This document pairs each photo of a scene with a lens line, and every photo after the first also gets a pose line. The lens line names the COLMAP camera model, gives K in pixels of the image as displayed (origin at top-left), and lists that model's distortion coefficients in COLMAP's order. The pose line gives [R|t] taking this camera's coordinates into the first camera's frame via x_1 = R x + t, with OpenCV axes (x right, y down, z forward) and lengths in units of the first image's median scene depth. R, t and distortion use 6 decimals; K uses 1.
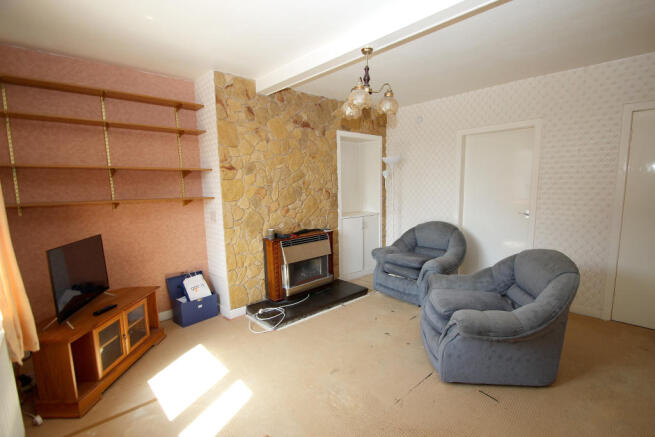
lens RADIAL K [[308.7, 0, 330.6], [0, 308.7, 222.6], [0, 0, 1]] dist [0.001068, 0.000129]
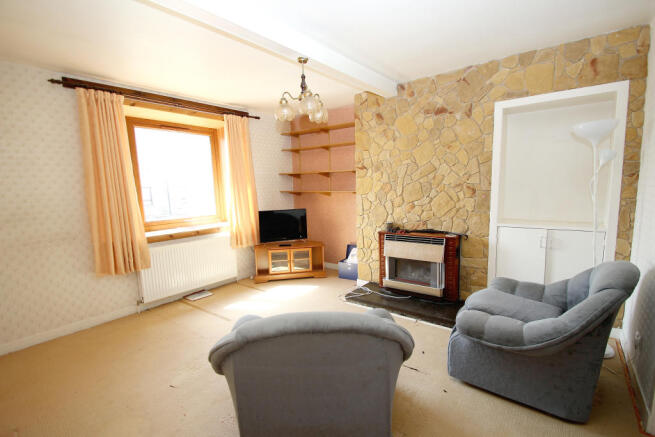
lens RADIAL K [[308.7, 0, 330.4], [0, 308.7, 220.5], [0, 0, 1]] dist [0.001068, 0.000129]
pose [[0.159786, 0.132641, -0.978200, 0.780587], [-0.087185, 0.988955, 0.119858, -0.089714], [0.983294, 0.066133, 0.169586, 0.578731]]
